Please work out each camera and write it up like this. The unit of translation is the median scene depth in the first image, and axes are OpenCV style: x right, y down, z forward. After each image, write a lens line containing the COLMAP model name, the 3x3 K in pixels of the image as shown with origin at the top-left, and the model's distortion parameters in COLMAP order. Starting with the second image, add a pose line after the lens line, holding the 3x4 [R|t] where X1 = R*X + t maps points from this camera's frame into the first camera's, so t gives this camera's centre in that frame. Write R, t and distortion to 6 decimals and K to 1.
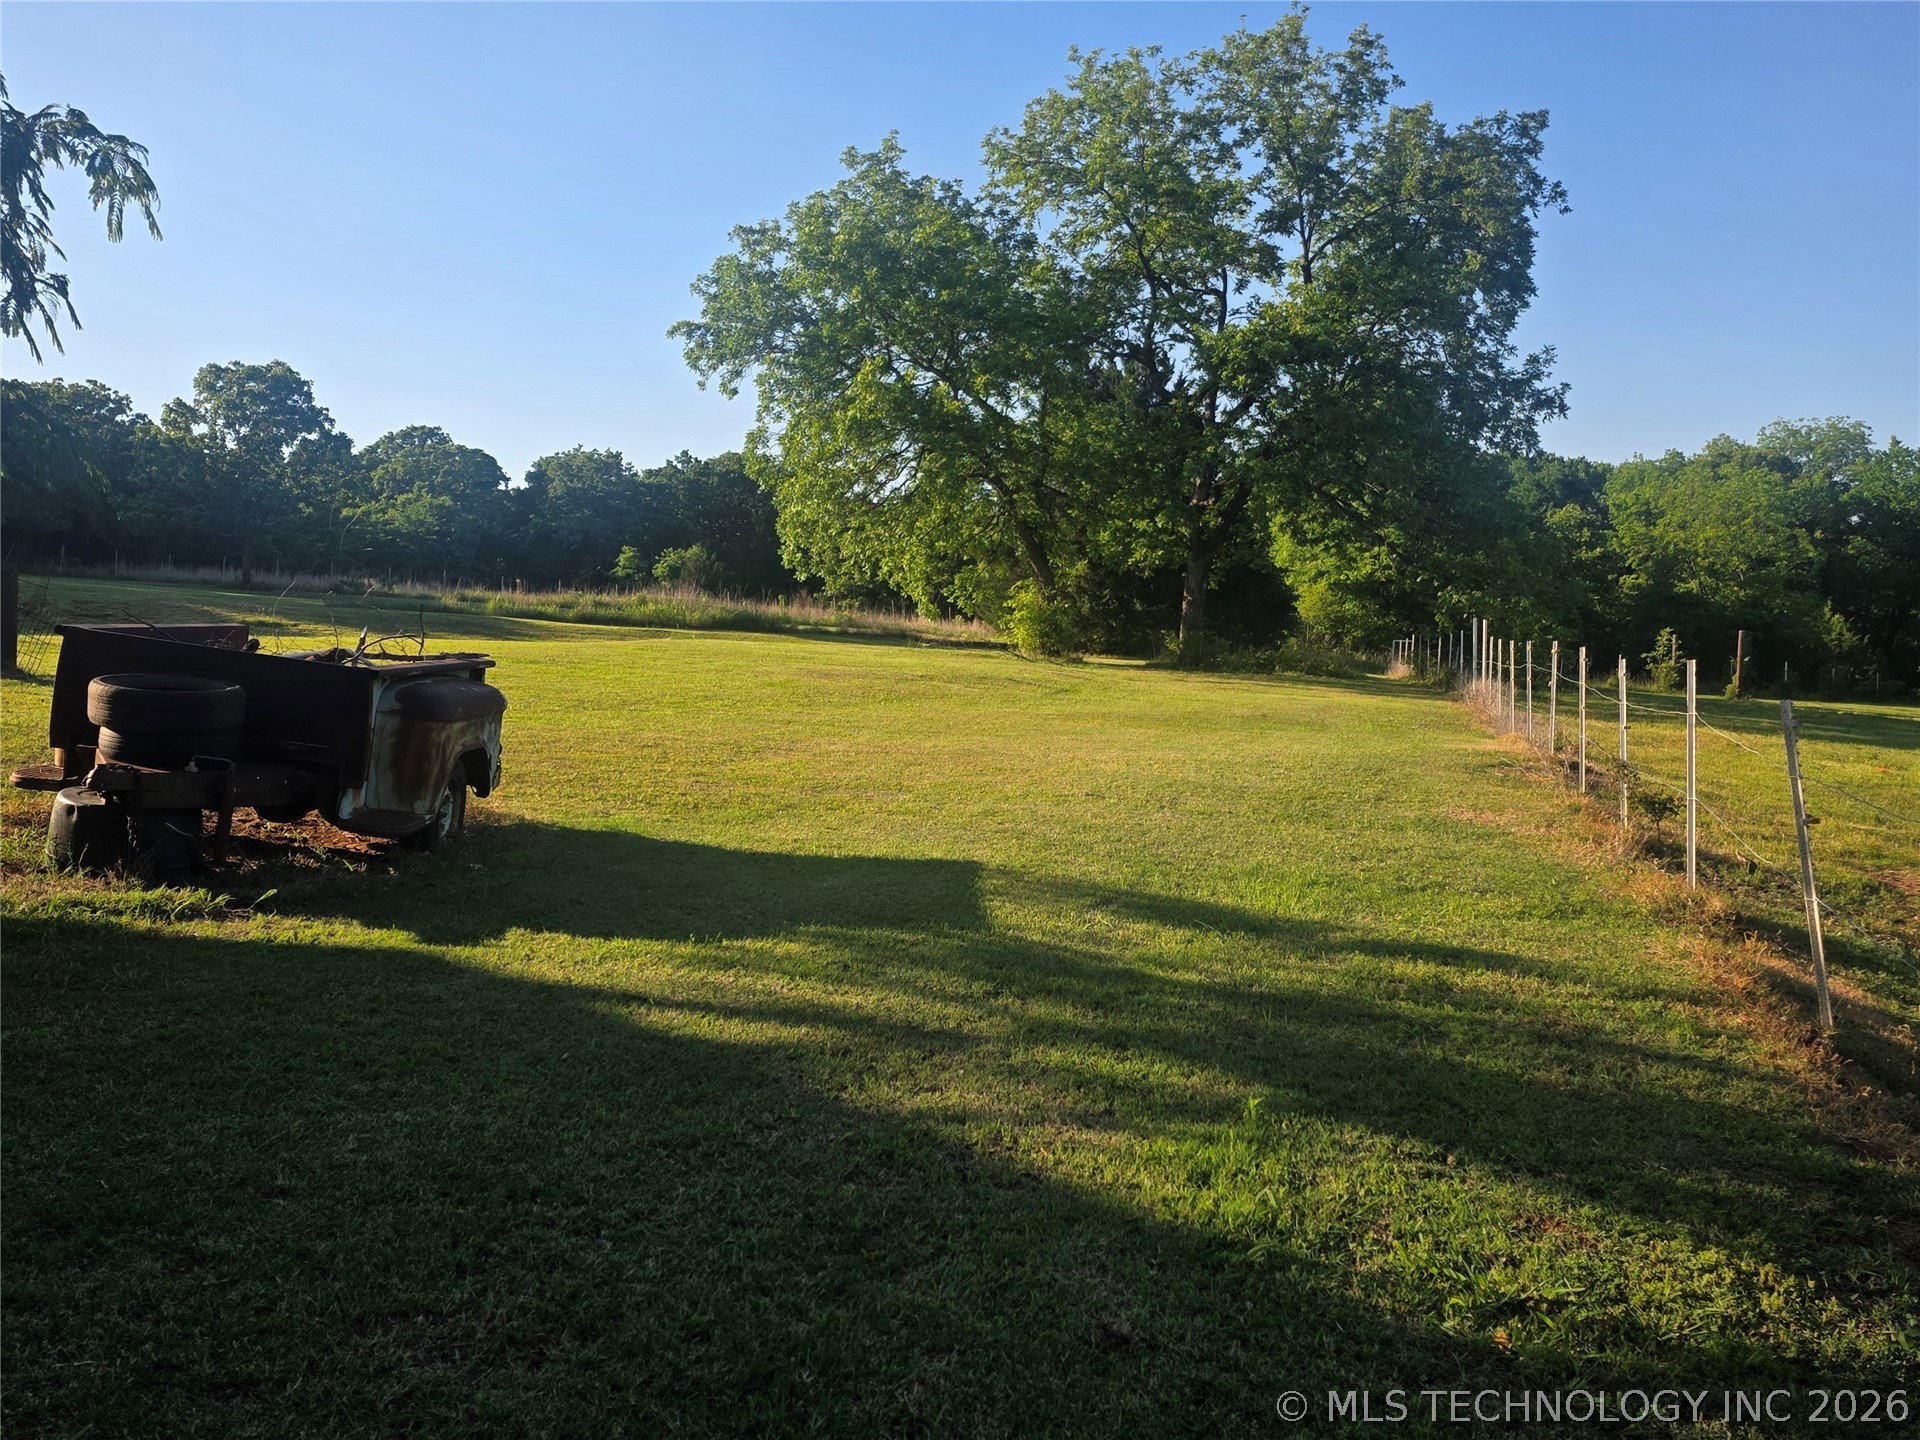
lens RADIAL K [[1715.1, 0, 967.9], [0, 1715.1, 720.0], [0, 0, 1]] dist [0.101938, -0.152519]
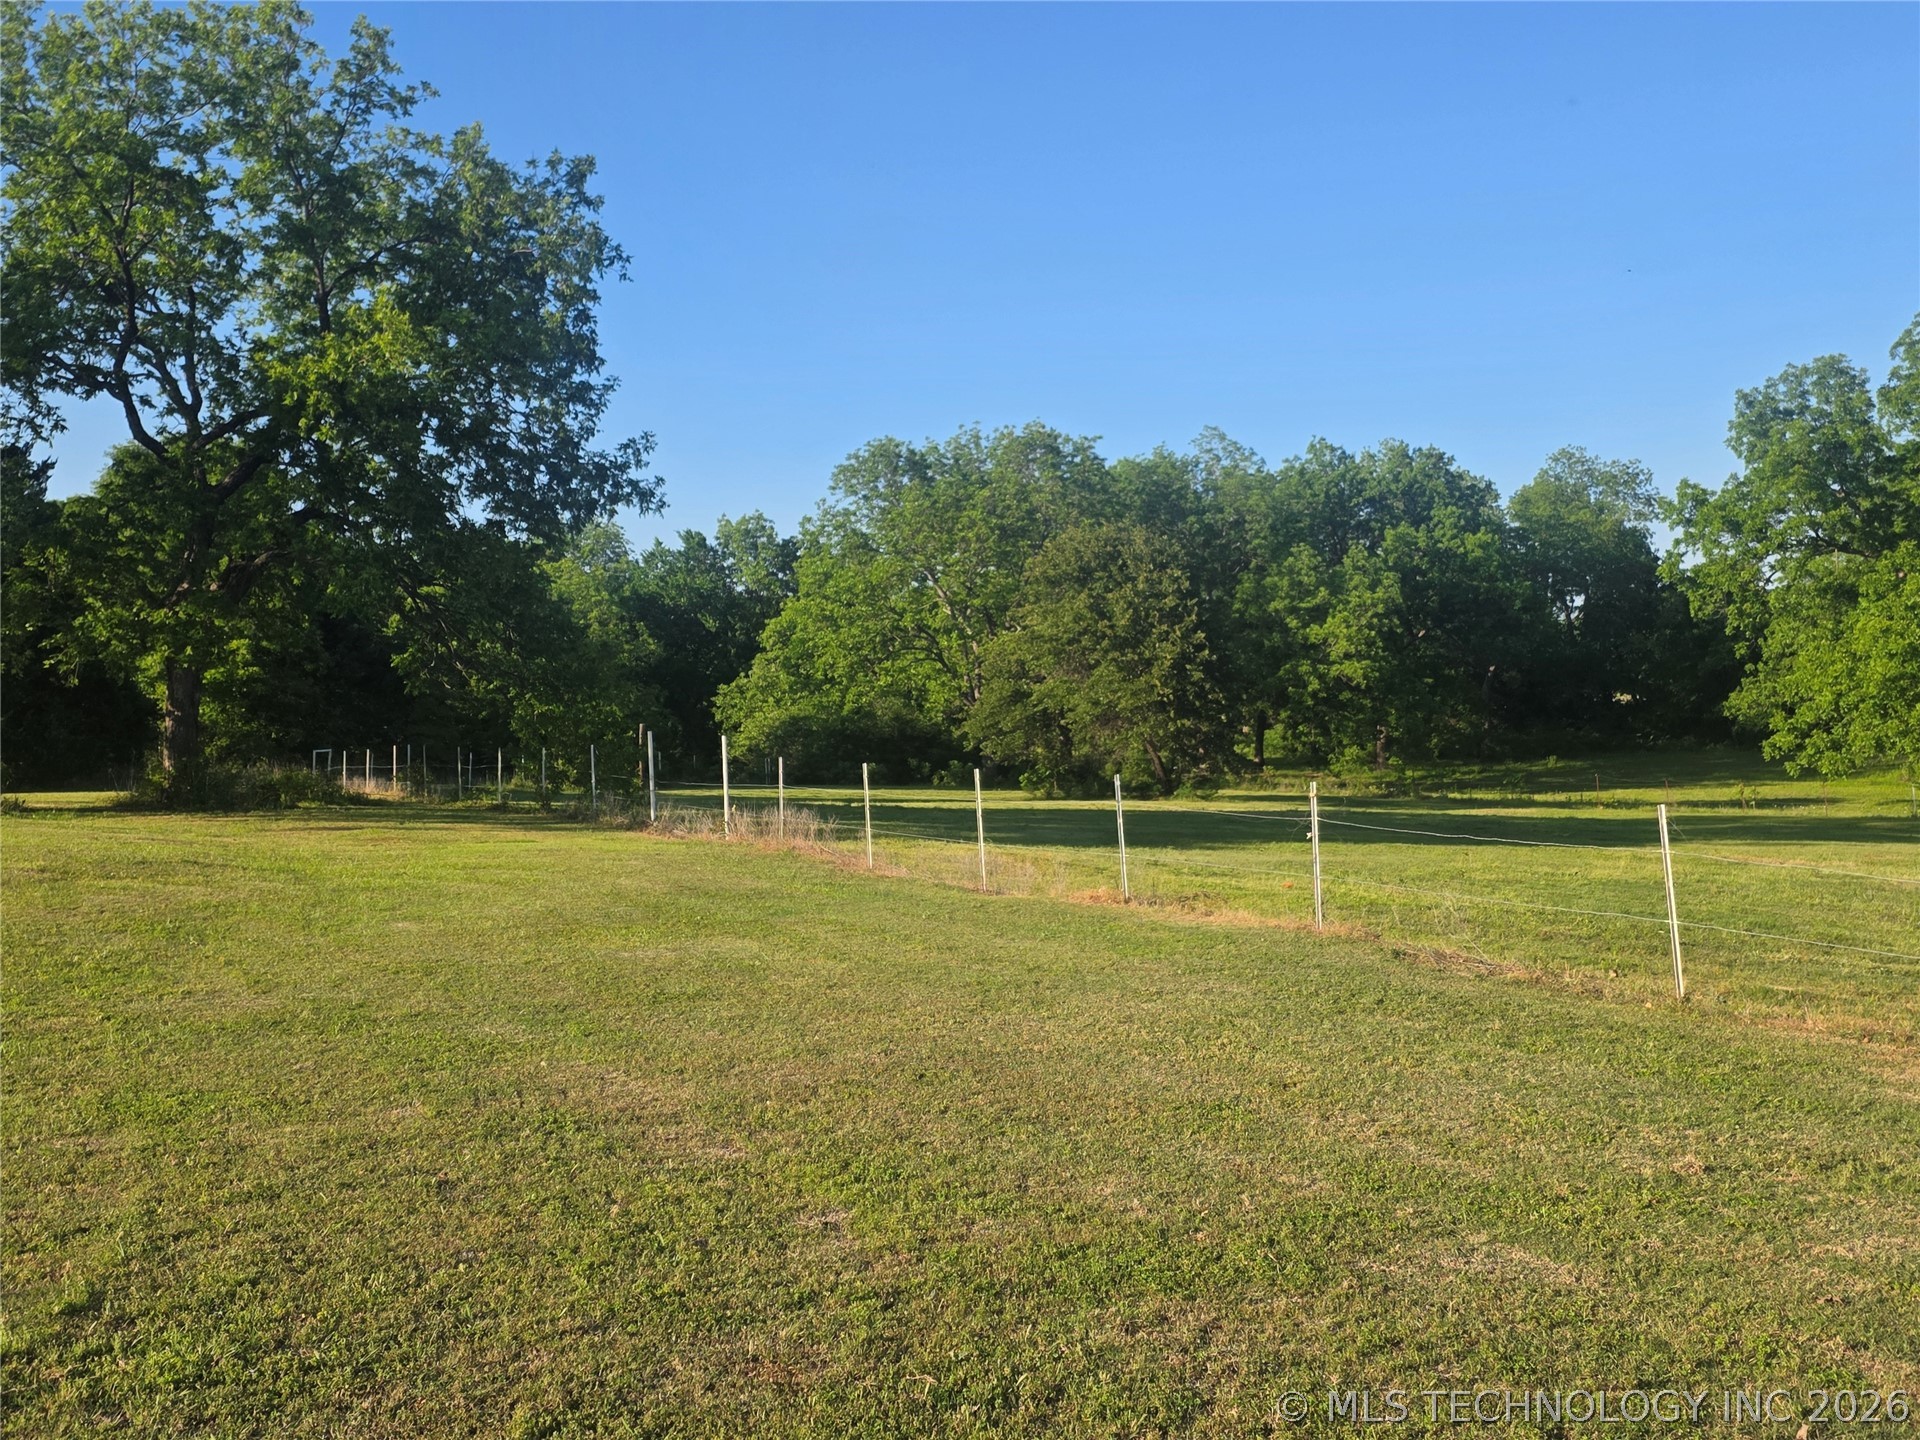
lens RADIAL K [[1715.1, 0, 988.4], [0, 1715.1, 670.4], [0, 0, 1]] dist [0.101938, -0.152519]
pose [[0.729023, -0.014022, 0.684345, -0.132887], [0.067452, 0.996396, -0.051440, -0.026717], [-0.681157, 0.083661, 0.727341, 0.206329]]
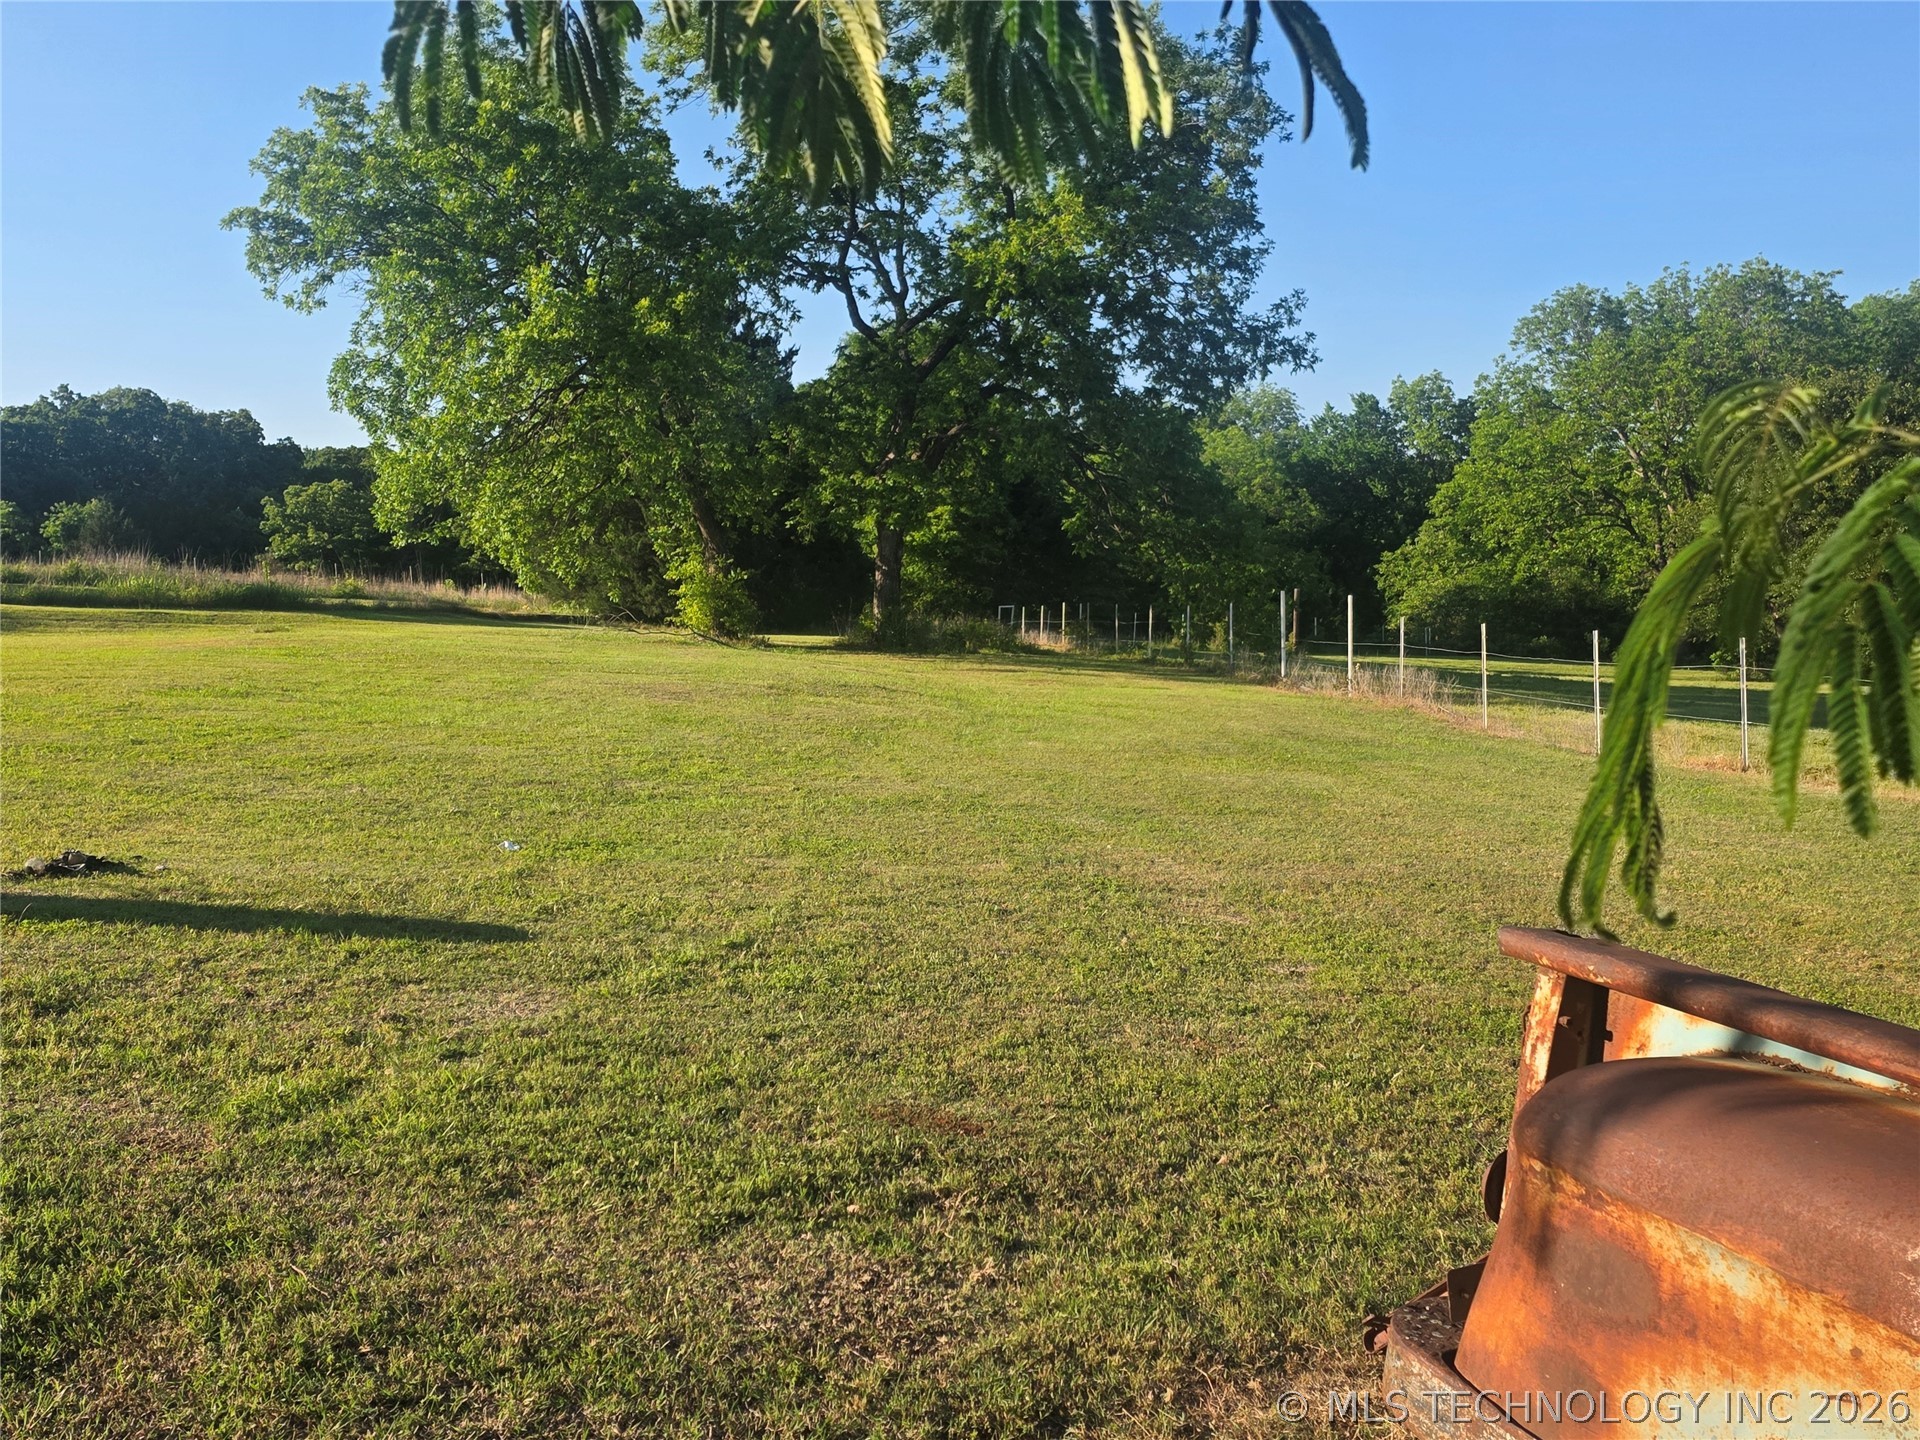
lens RADIAL K [[1715.1, 0, 933.9], [0, 1715.1, 693.8], [0, 0, 1]] dist [0.101938, -0.152519]
pose [[0.943856, -0.035414, 0.328454, -0.133754], [0.031639, 0.999358, 0.016833, -0.020984], [-0.328839, -0.005496, 0.944370, 0.175286]]
